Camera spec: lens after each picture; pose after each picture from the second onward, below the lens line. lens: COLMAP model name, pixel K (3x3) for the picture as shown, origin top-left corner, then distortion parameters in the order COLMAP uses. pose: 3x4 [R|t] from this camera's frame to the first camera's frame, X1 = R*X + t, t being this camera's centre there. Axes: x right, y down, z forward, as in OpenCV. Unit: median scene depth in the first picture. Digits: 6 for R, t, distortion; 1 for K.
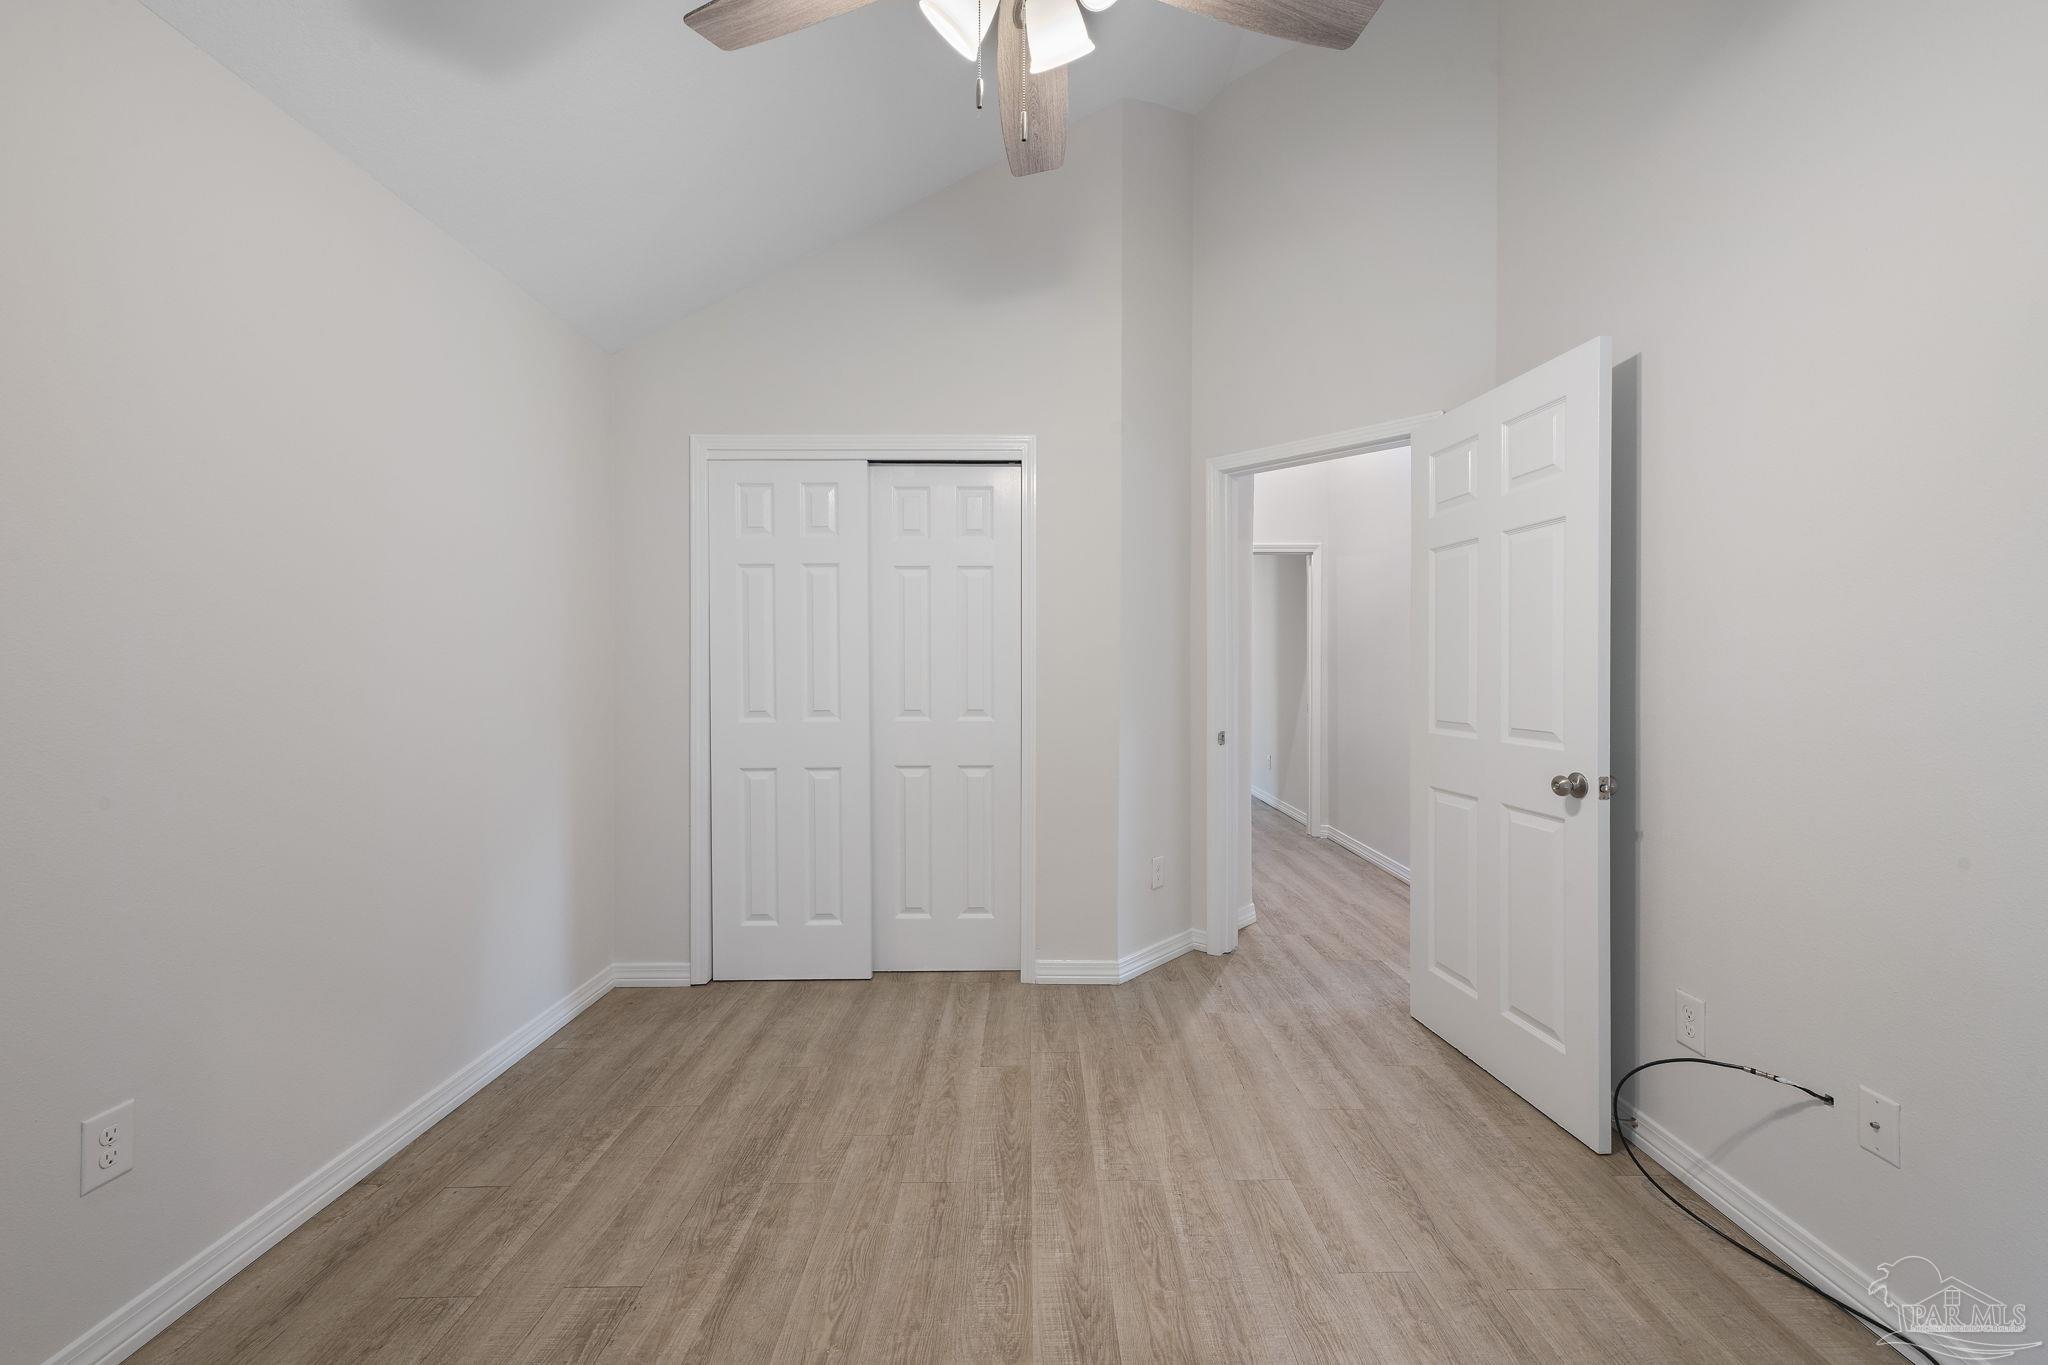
lens RADIAL K [[809.5, 0, 1019.1], [0, 809.5, 669.3], [0, 0, 1]] dist [0.001141, -0.000397]
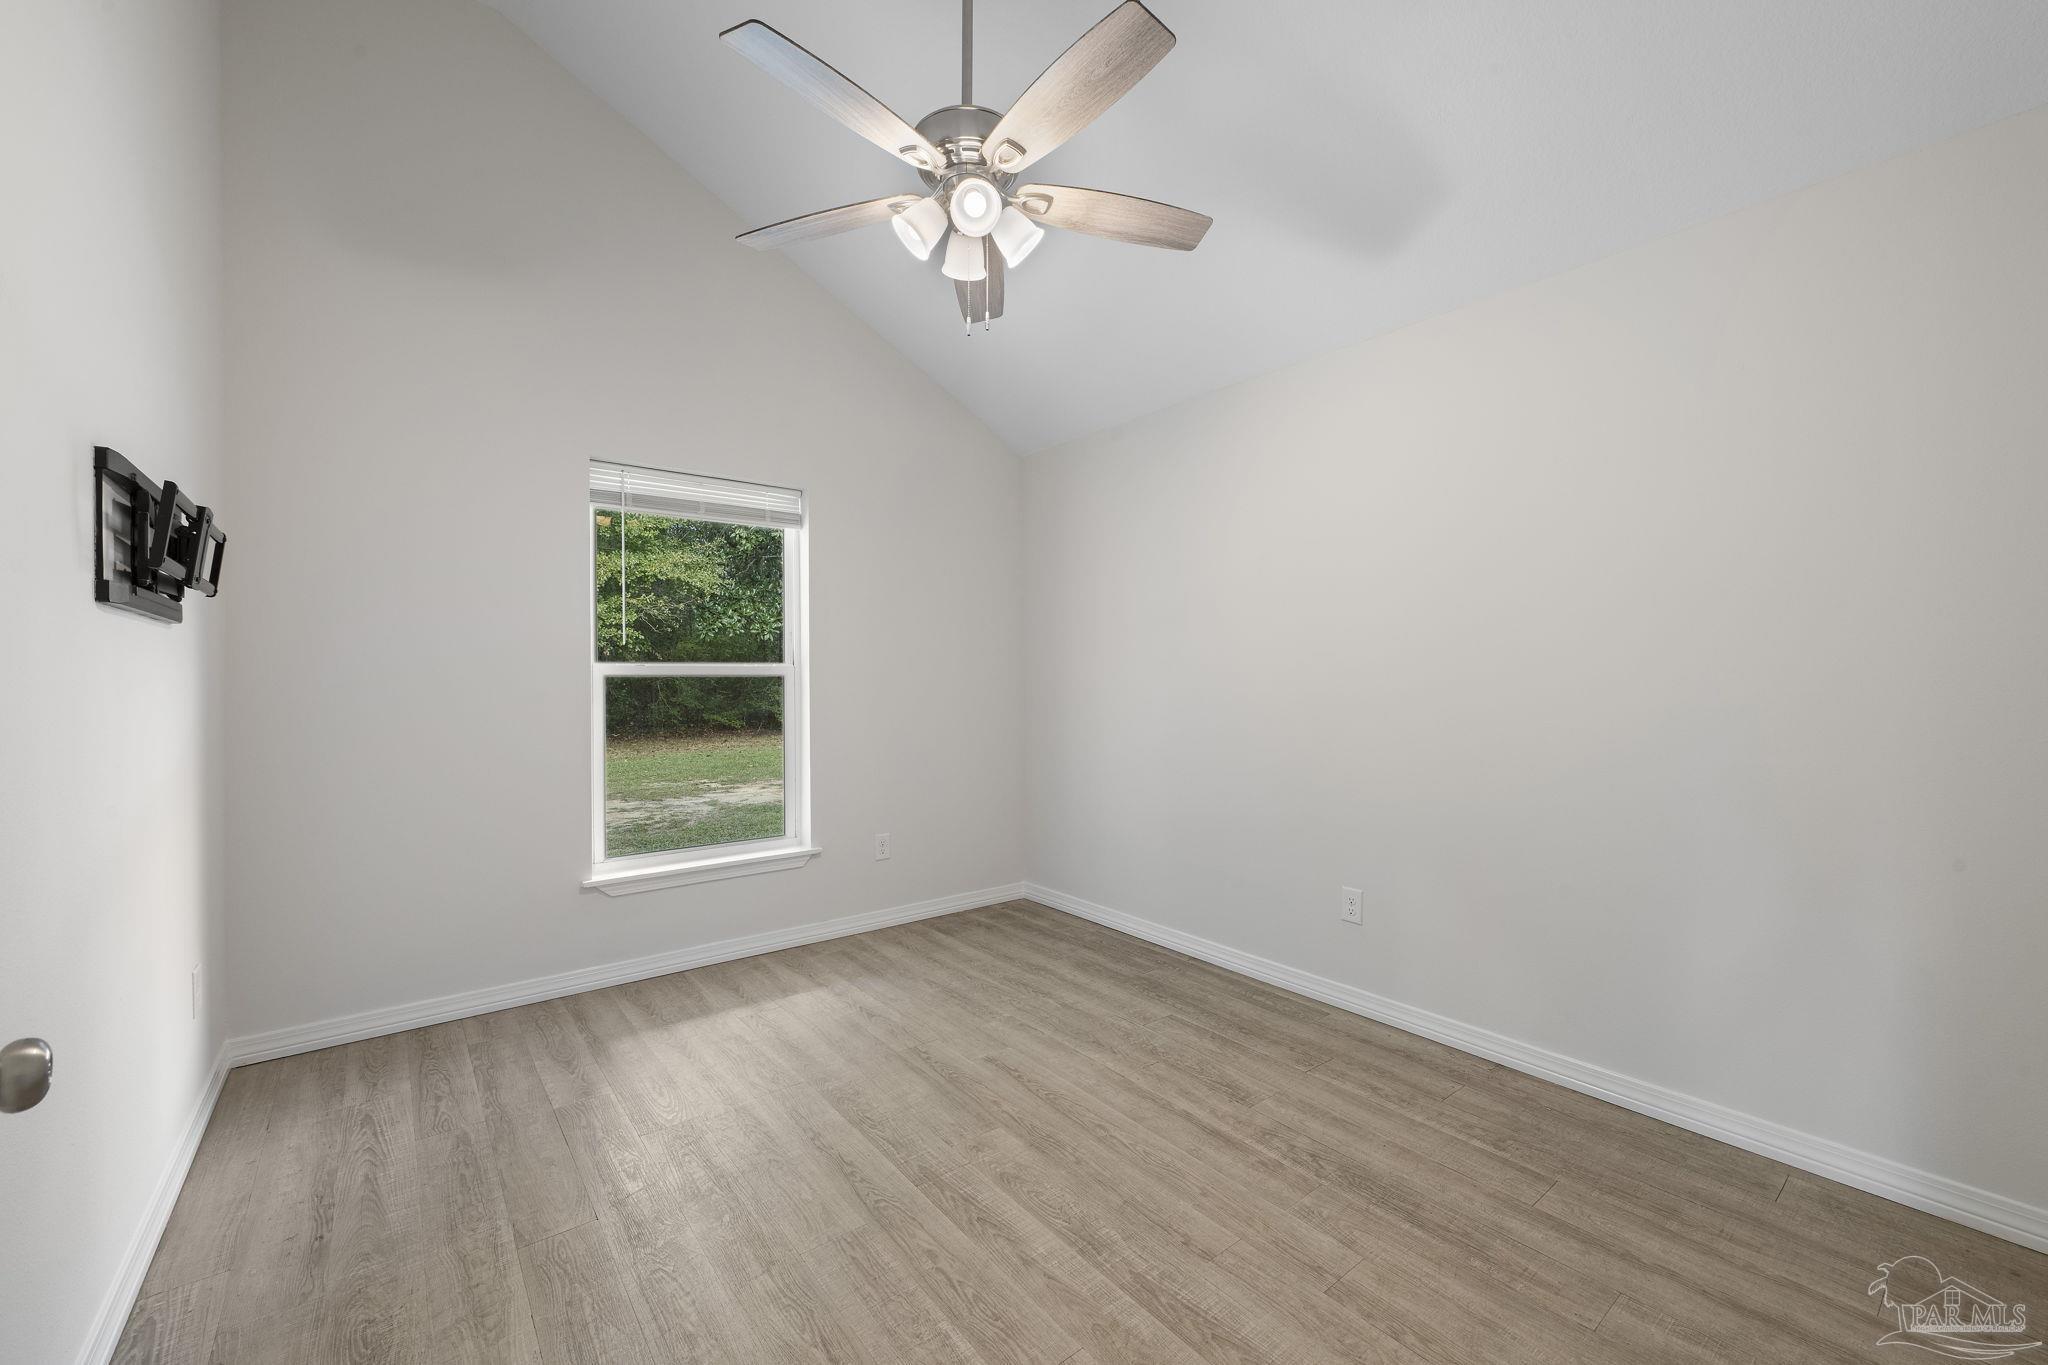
lens RADIAL K [[809.5, 0, 1012.4], [0, 809.5, 668.8], [0, 0, 1]] dist [0.001141, -0.000397]
pose [[-0.790215, -0.004789, -0.612811, 0.669428], [0.002720, 0.999932, -0.011322, 0.008905], [0.612824, -0.010614, -0.790148, 1.708939]]
